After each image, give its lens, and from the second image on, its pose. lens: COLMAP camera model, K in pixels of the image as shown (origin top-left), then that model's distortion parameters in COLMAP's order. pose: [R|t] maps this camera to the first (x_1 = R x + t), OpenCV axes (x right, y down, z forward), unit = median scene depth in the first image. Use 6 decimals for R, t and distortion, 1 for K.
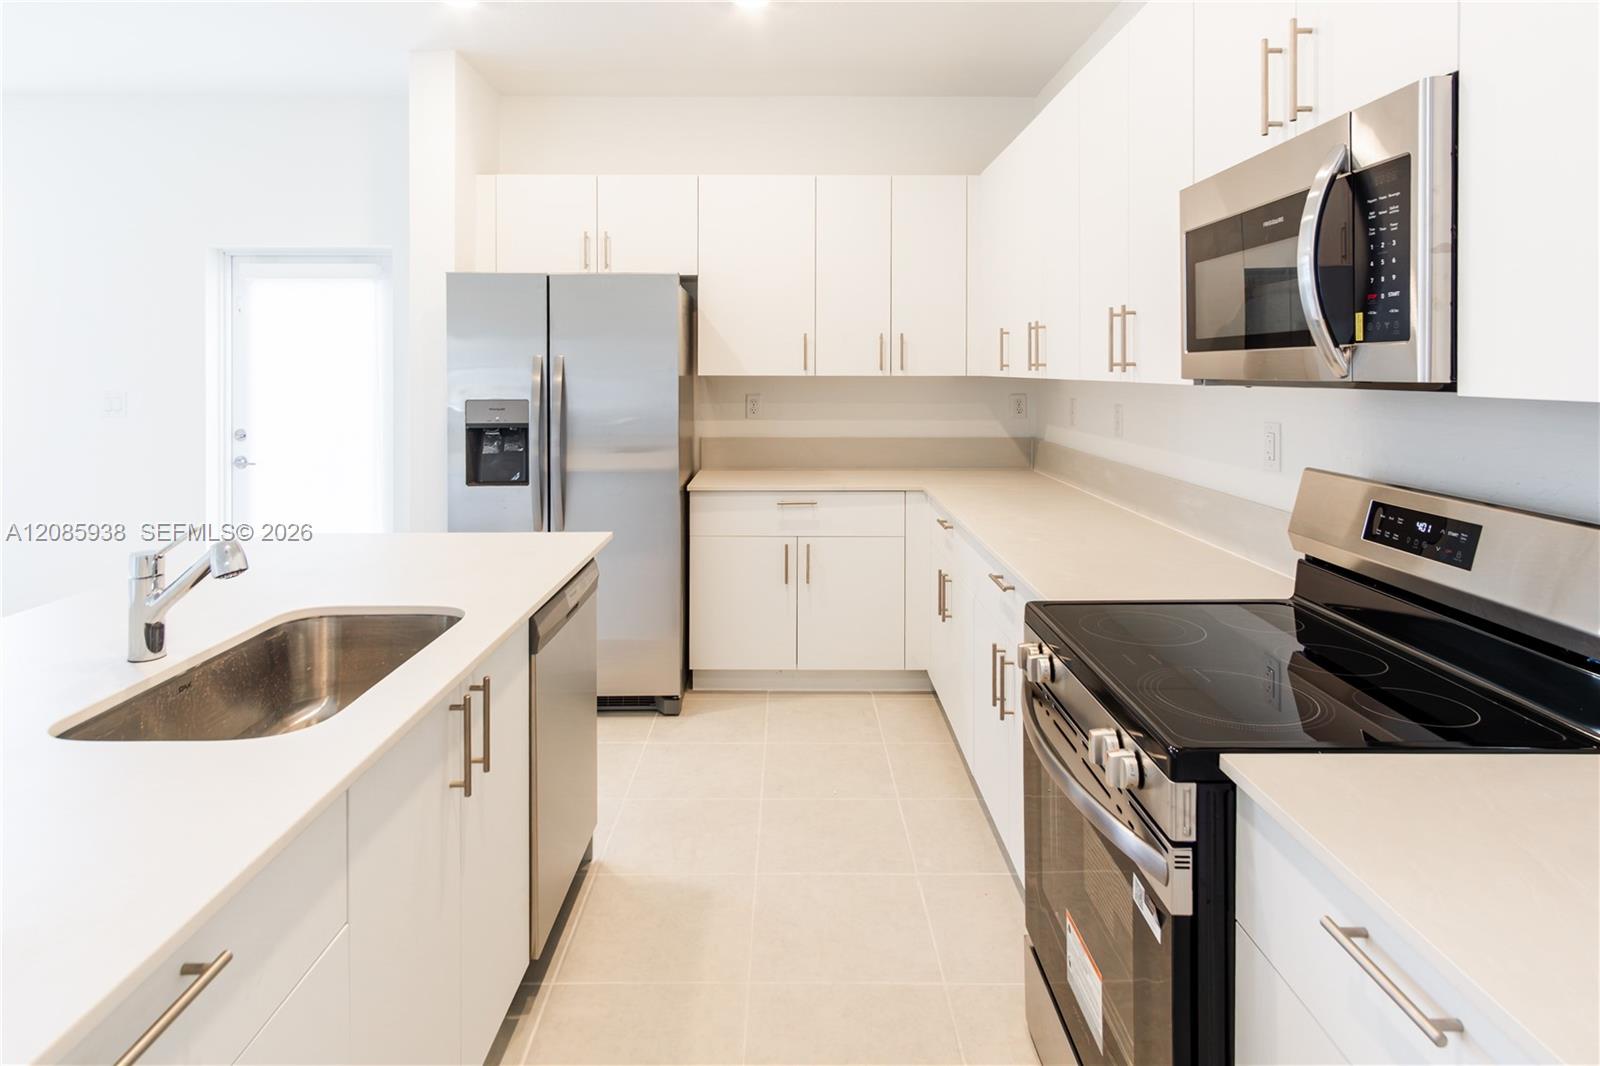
lens RADIAL K [[906.3, 0, 809.1], [0, 906.3, 372.3], [0, 0, 1]] dist [0.004896, 0.001768]
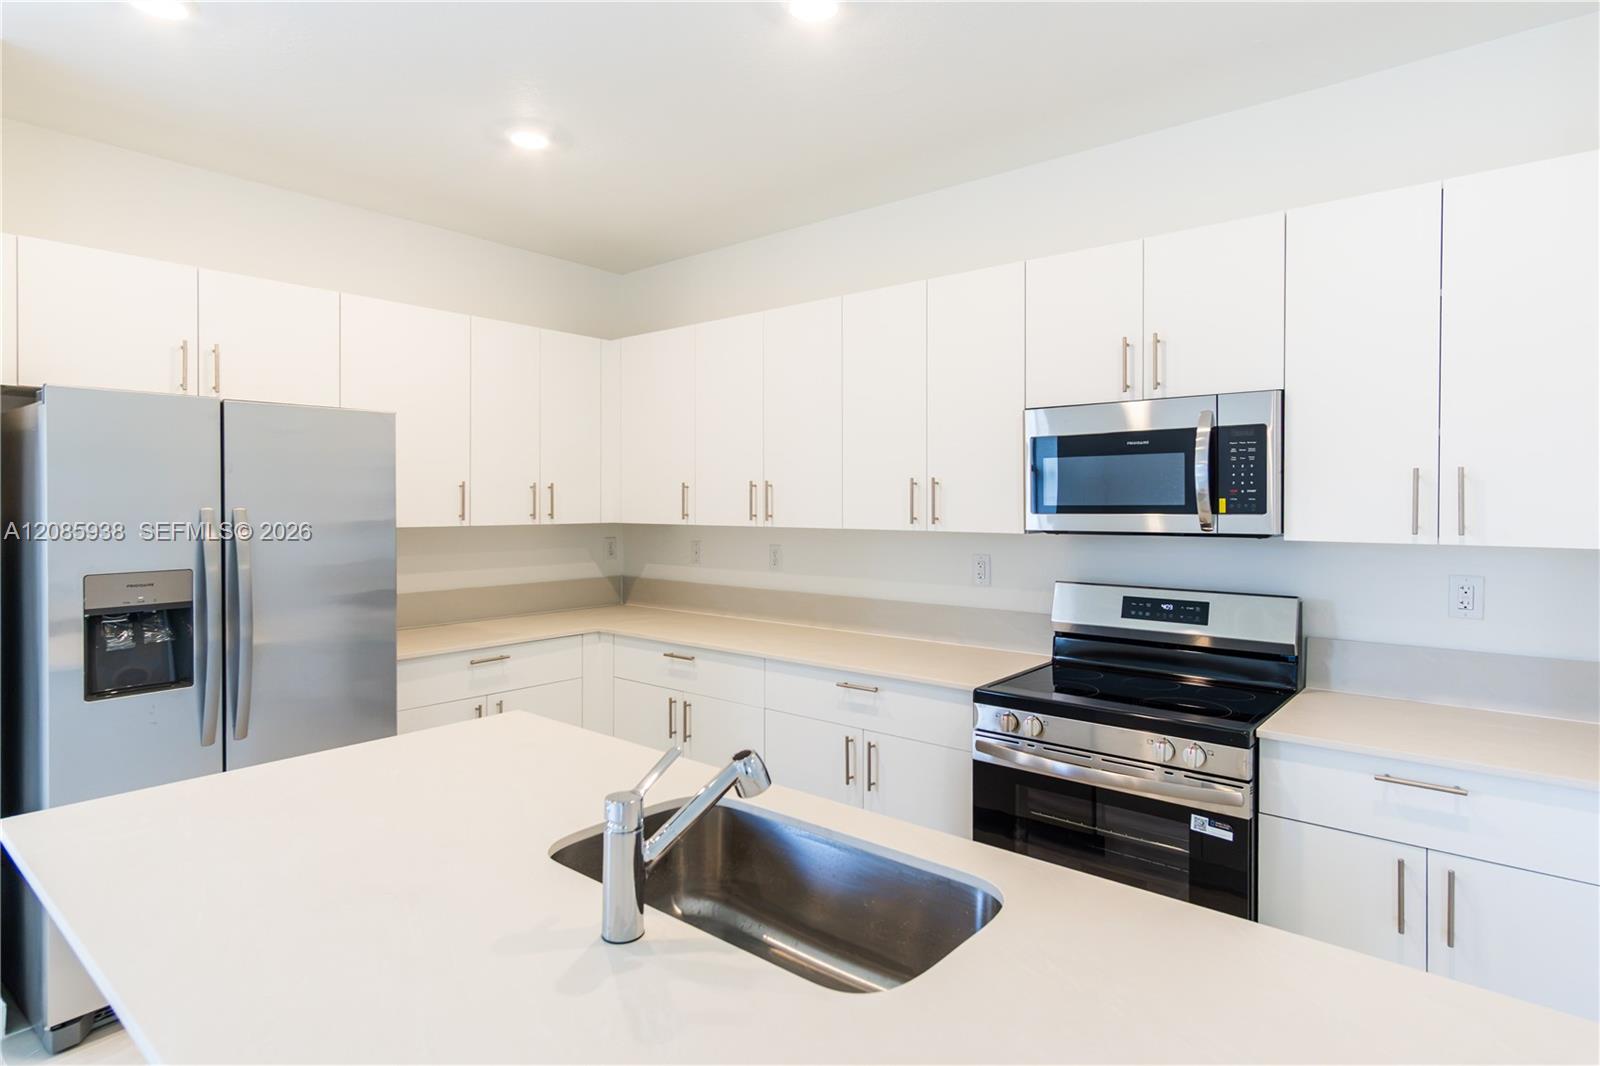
lens RADIAL K [[862.6, 0, 792.3], [0, 862.6, 507.1], [0, 0, 1]] dist [0.014567, 0.000519]
pose [[0.661588, -0.006043, 0.749843, -0.529578], [0.003609, 0.999982, 0.004874, -0.022319], [-0.749859, -0.000519, 0.661598, 0.171276]]
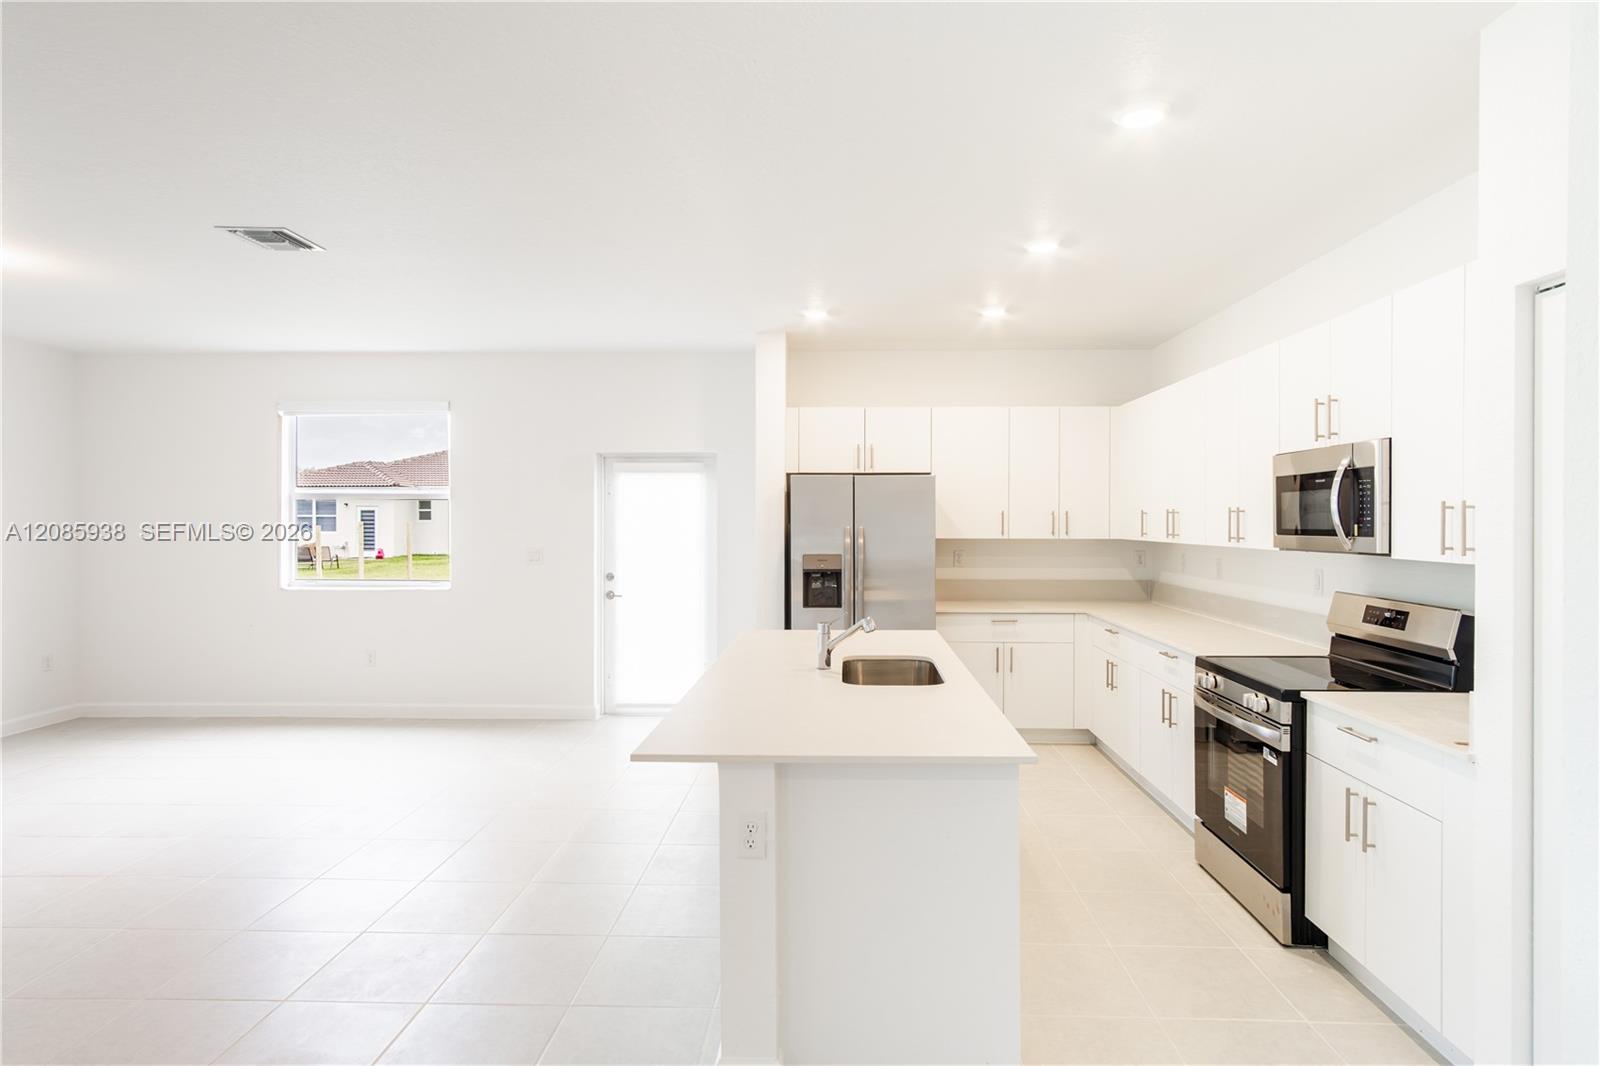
lens RADIAL K [[862.6, 0, 835.5], [0, 862.6, 523.8], [0, 0, 1]] dist [0.014567, 0.000519]
pose [[0.999539, 0.000873, -0.030346, -0.281704], [-0.000862, 1.000000, 0.000367, -0.025145], [0.030347, -0.000341, 0.999539, -0.534667]]
